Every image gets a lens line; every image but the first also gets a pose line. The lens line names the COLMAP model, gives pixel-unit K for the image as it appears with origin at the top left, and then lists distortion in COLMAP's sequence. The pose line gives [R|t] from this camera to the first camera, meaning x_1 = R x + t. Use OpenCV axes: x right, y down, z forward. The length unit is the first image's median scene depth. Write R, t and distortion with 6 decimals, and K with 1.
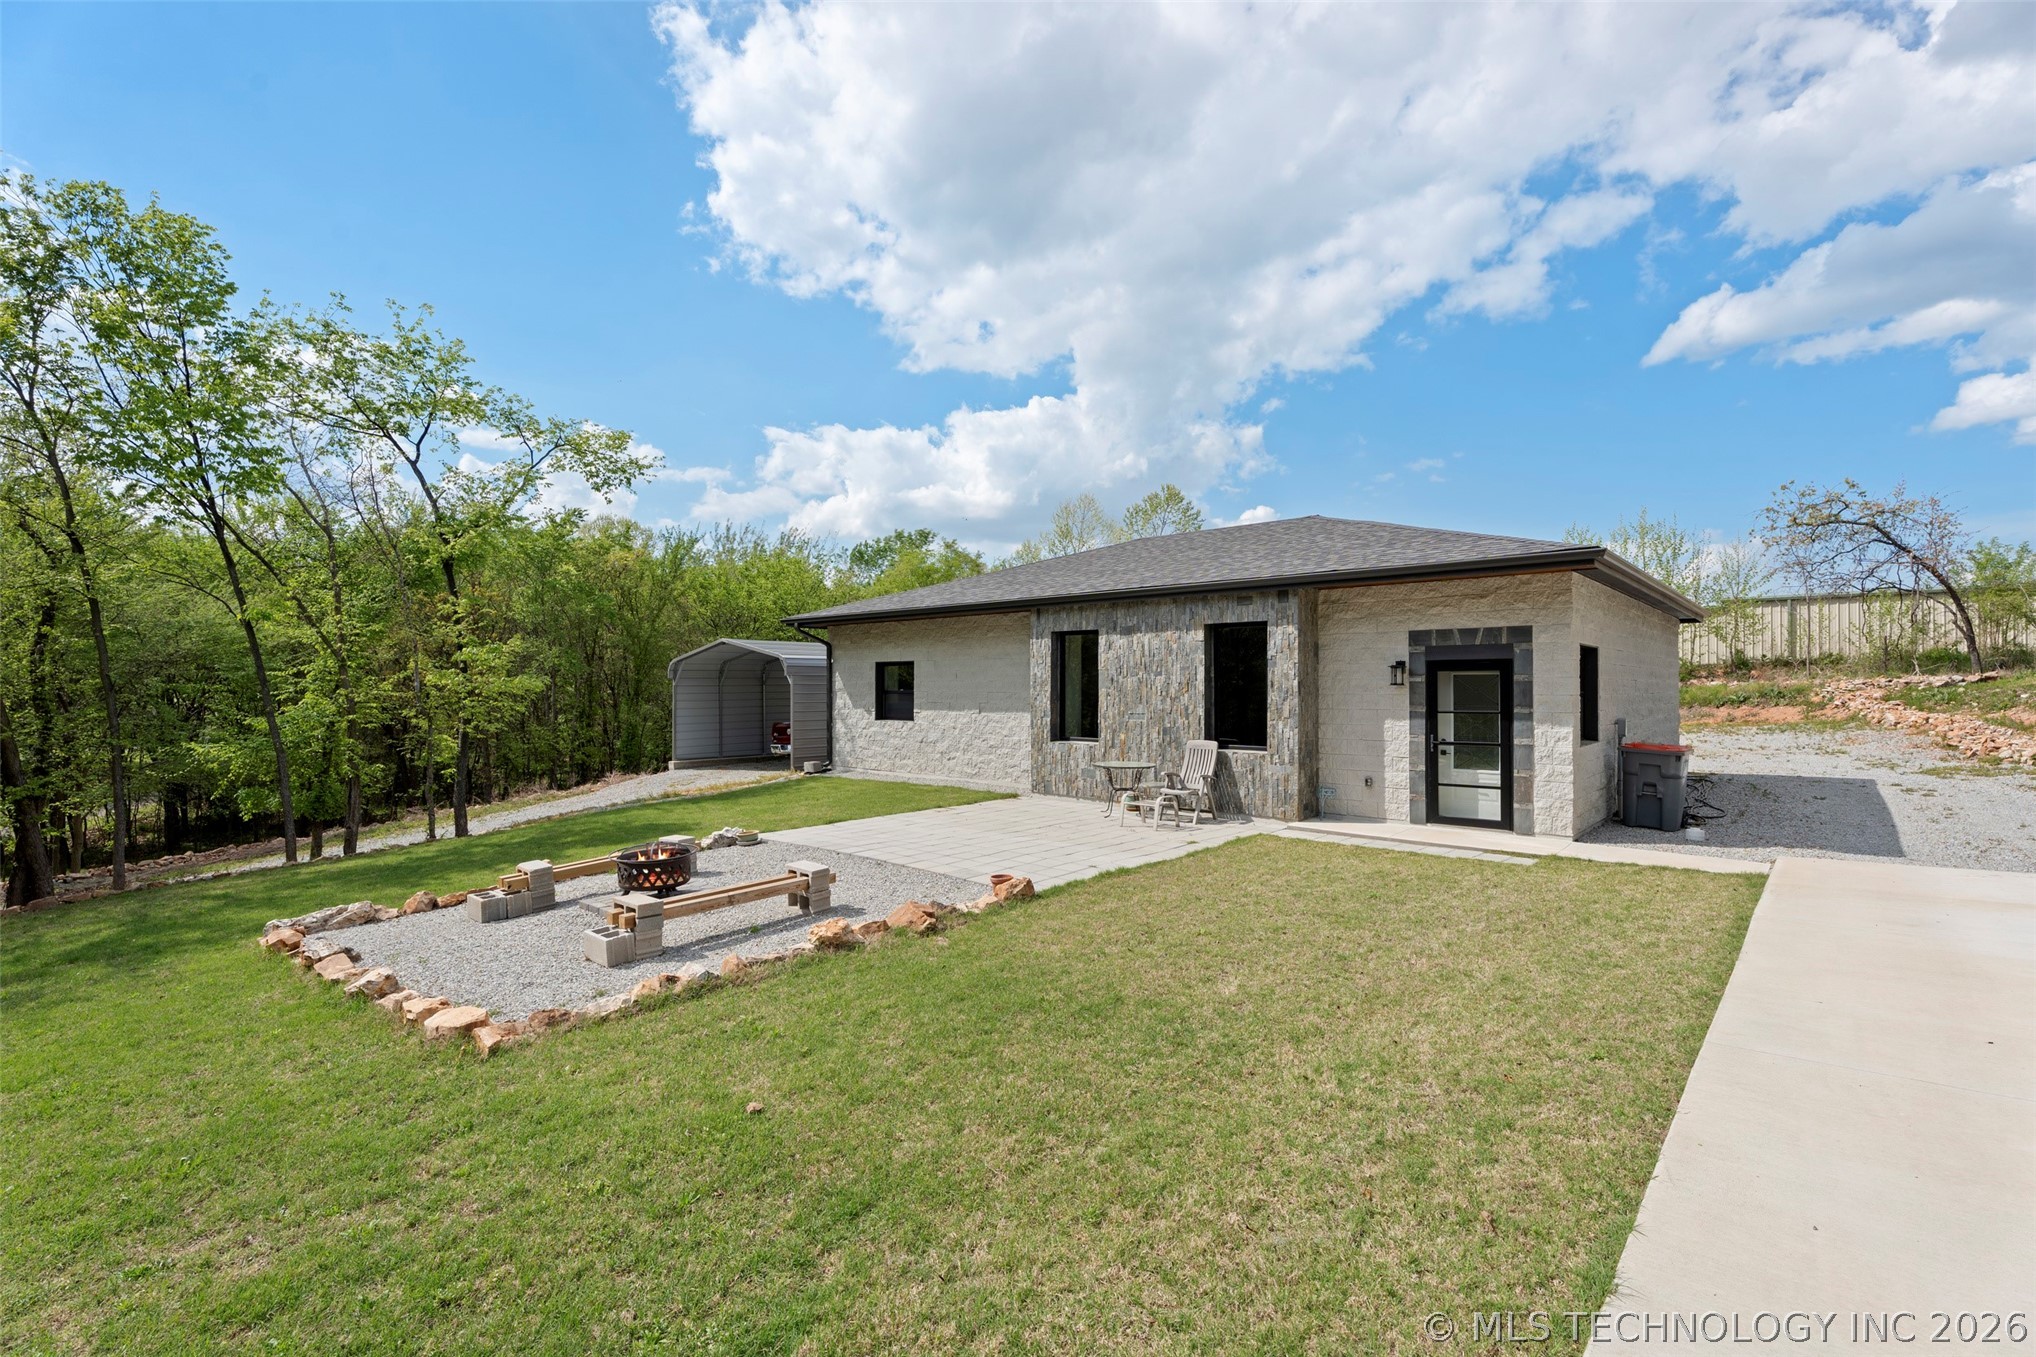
lens RADIAL K [[908.1, 0, 1018.0], [0, 908.1, 678.5], [0, 0, 1]] dist [-0.000959, 0.000138]
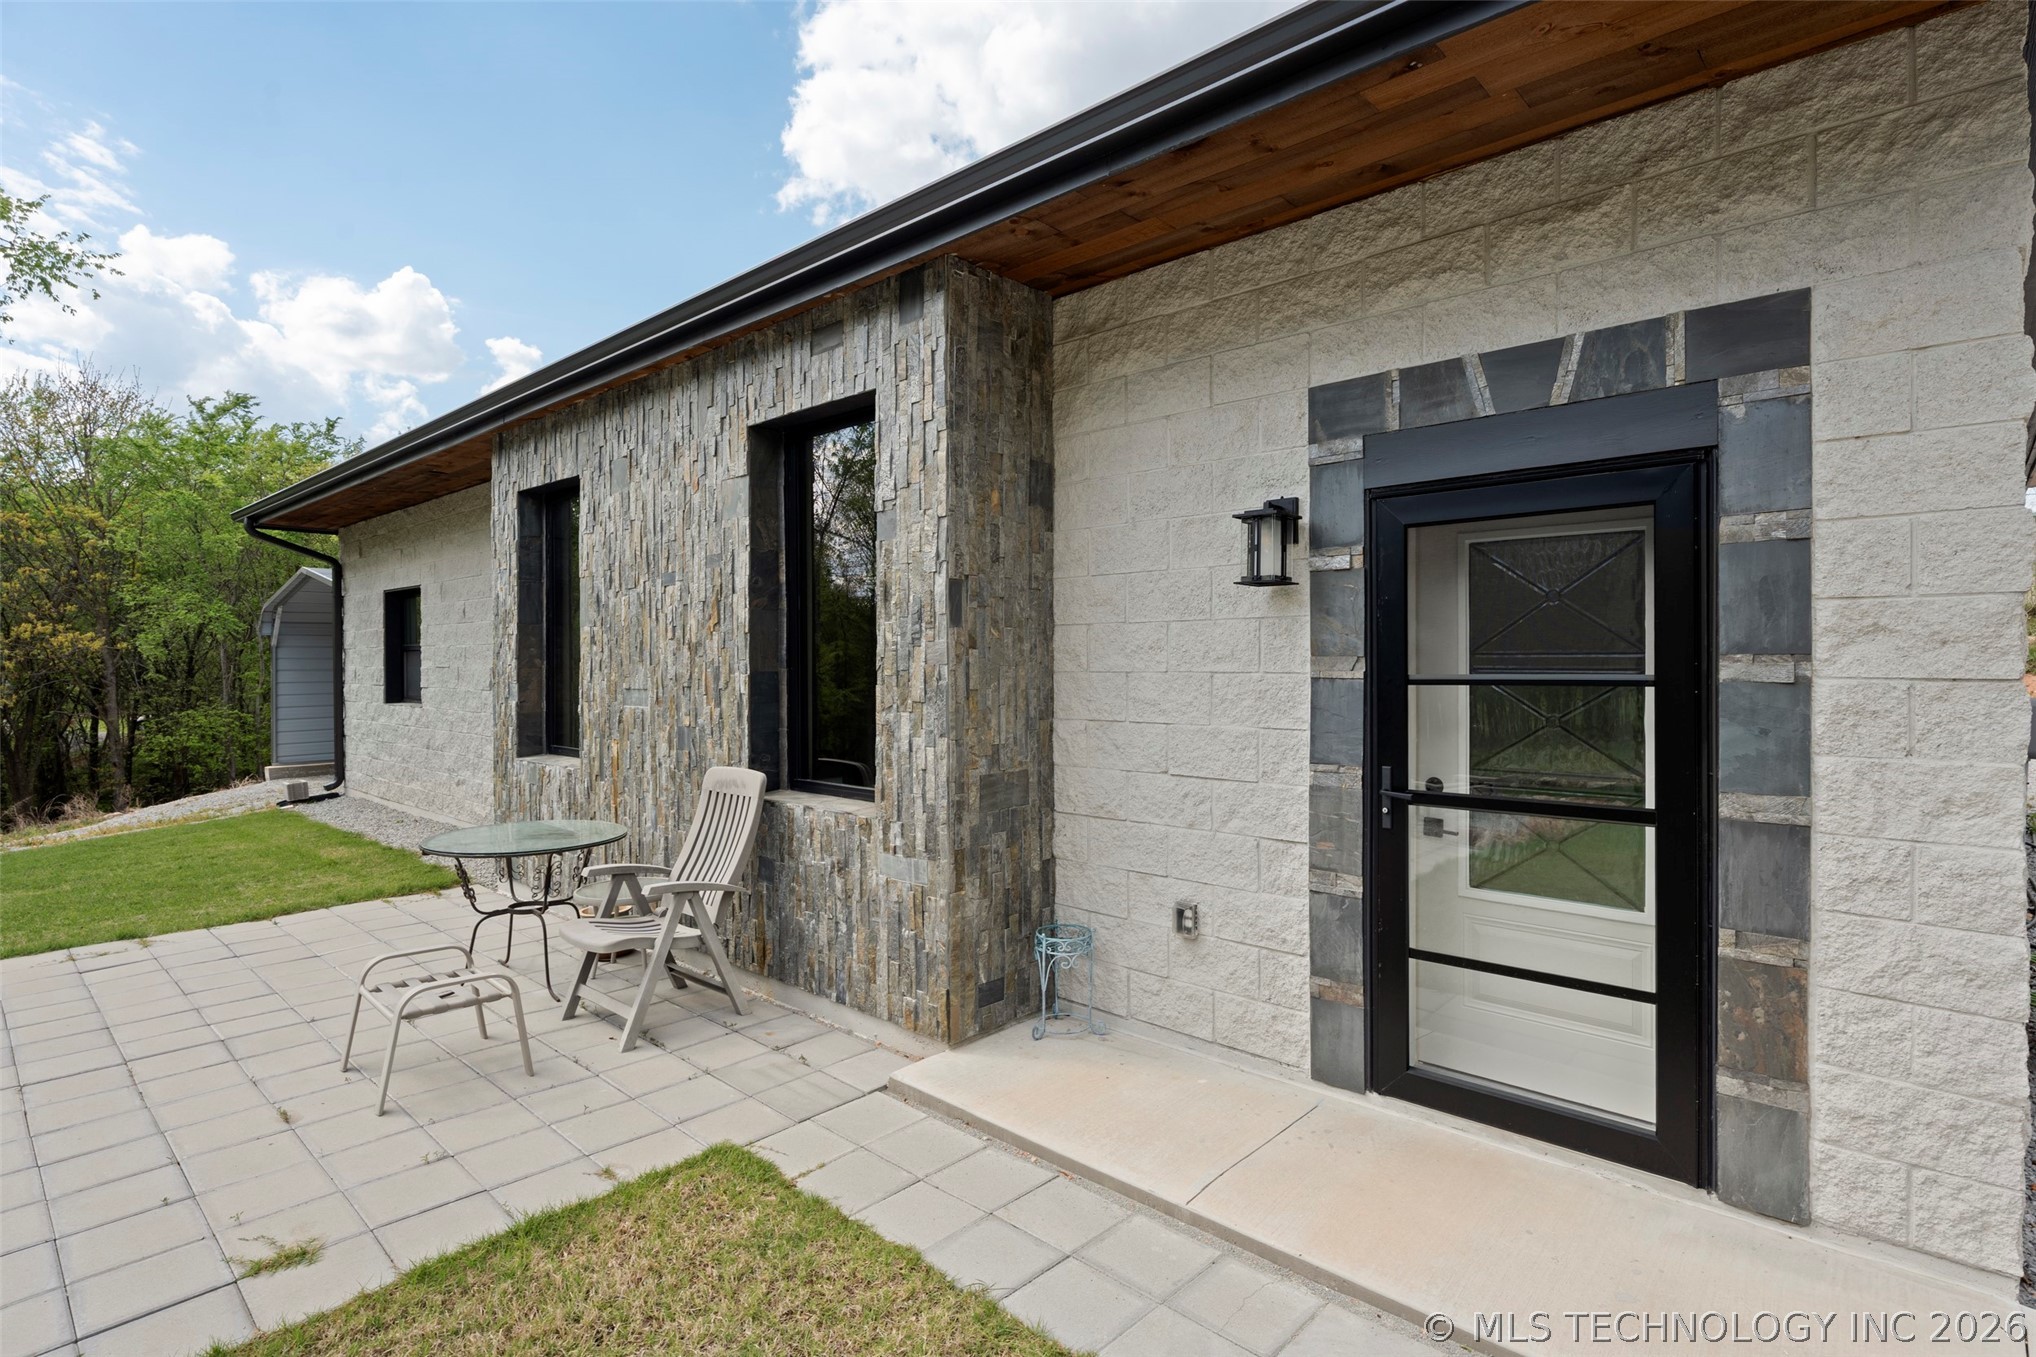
lens RADIAL K [[1021.5, 0, 1015.5], [0, 1021.5, 669.2], [0, 0, 1]] dist [-0.001451, -0.000453]
pose [[0.999891, -0.003620, -0.014332, 0.323645], [0.003898, 0.999804, 0.019391, 0.025347], [0.014259, -0.019445, 0.999709, 0.643250]]
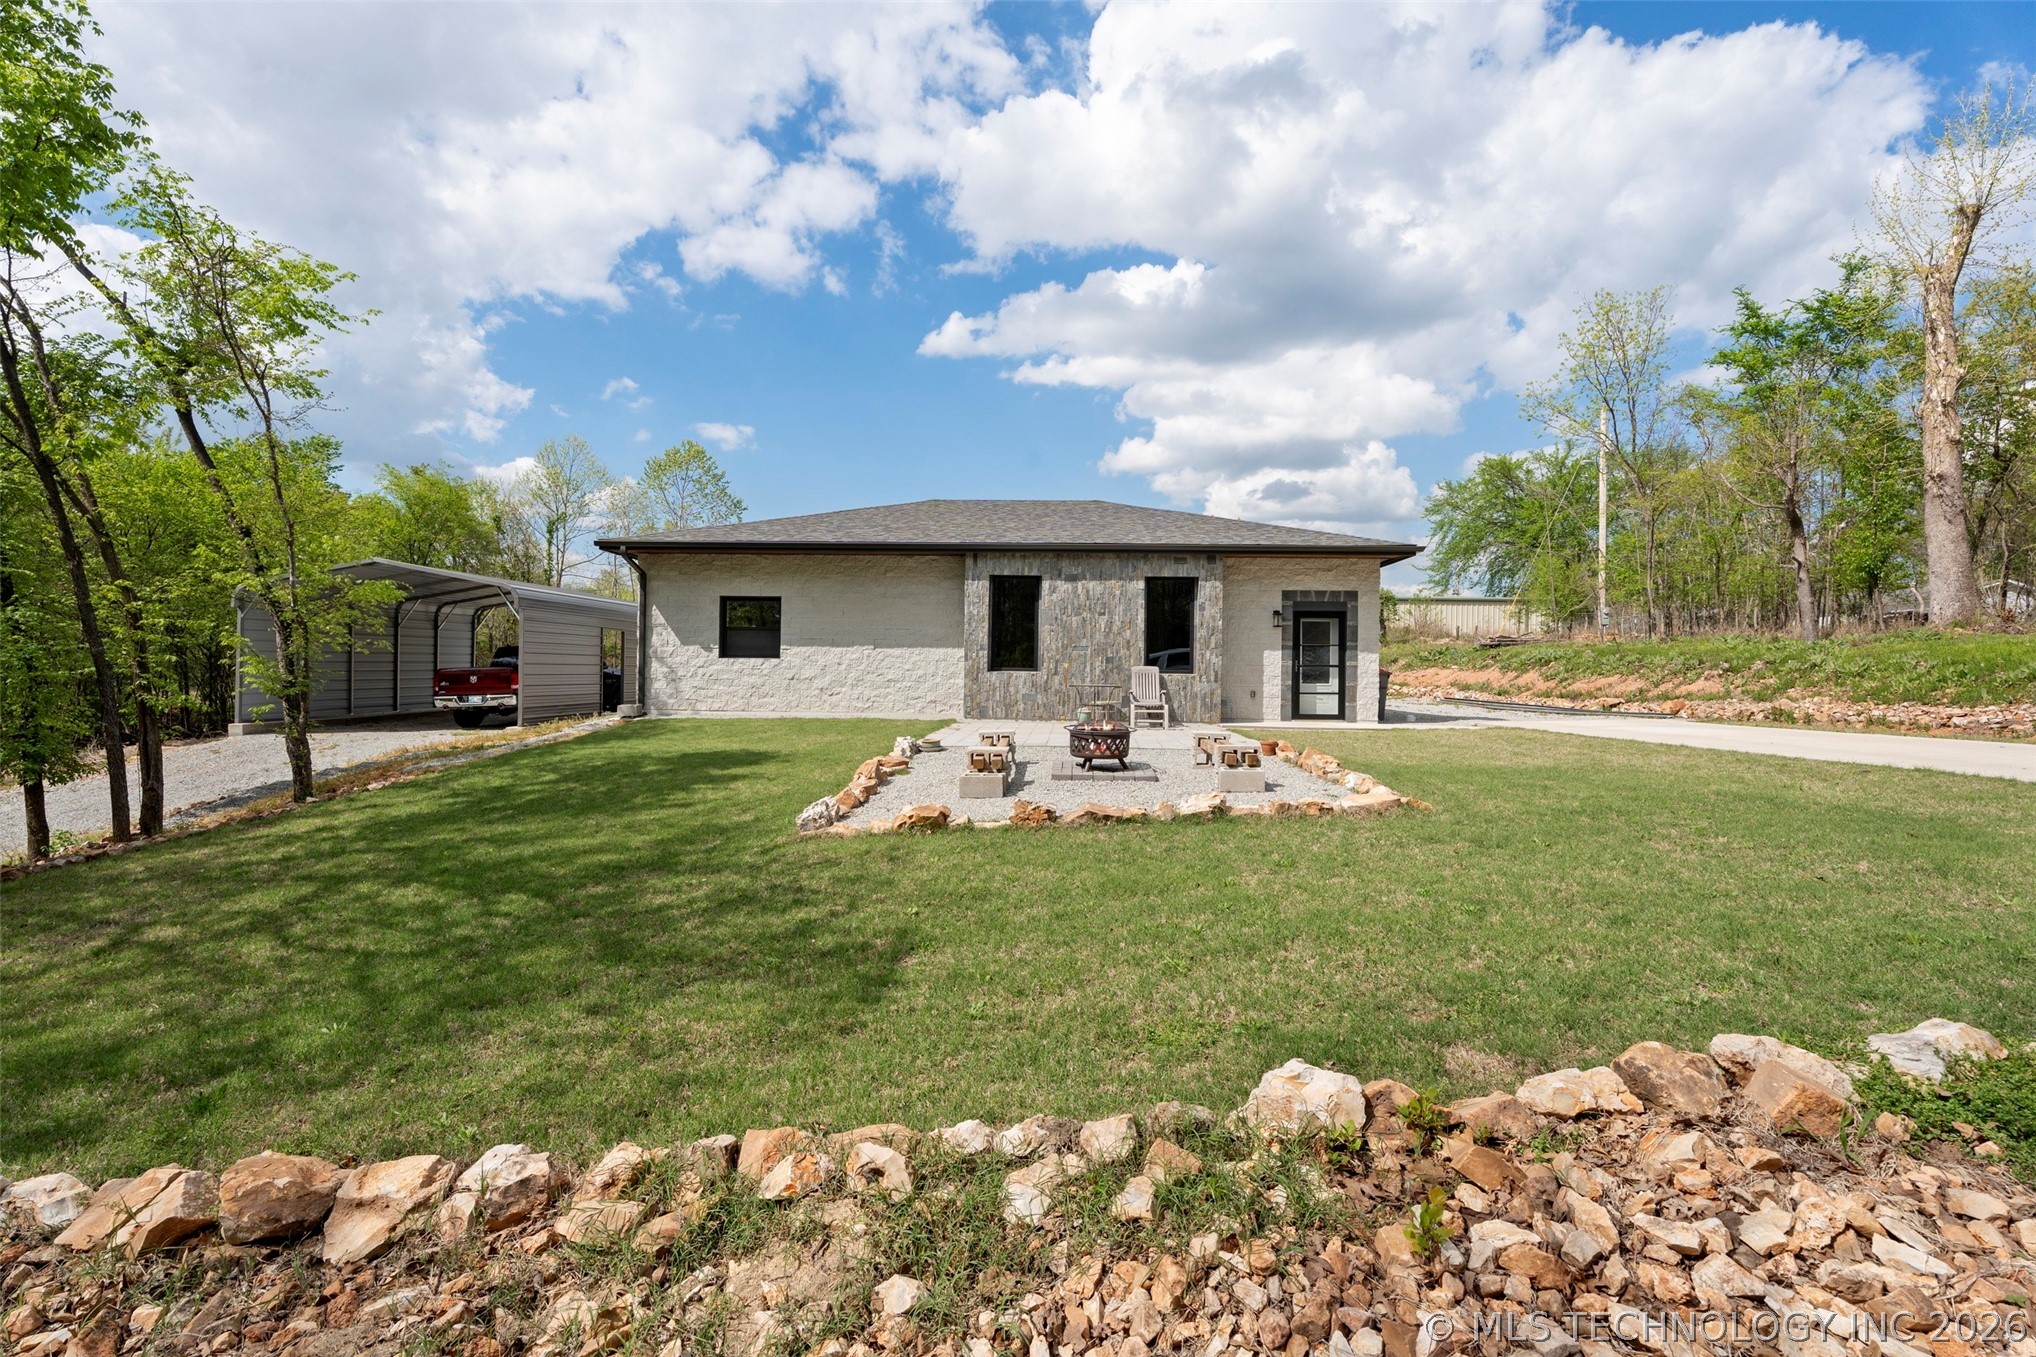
lens RADIAL K [[908.1, 0, 1018.0], [0, 908.1, 678.5], [0, 0, 1]] dist [-0.000959, 0.000138]
pose [[0.779401, 0.003189, 0.626518, -0.772672], [-0.019117, 0.999642, 0.018693, 0.066793], [-0.626234, -0.026547, 0.779183, 0.110380]]
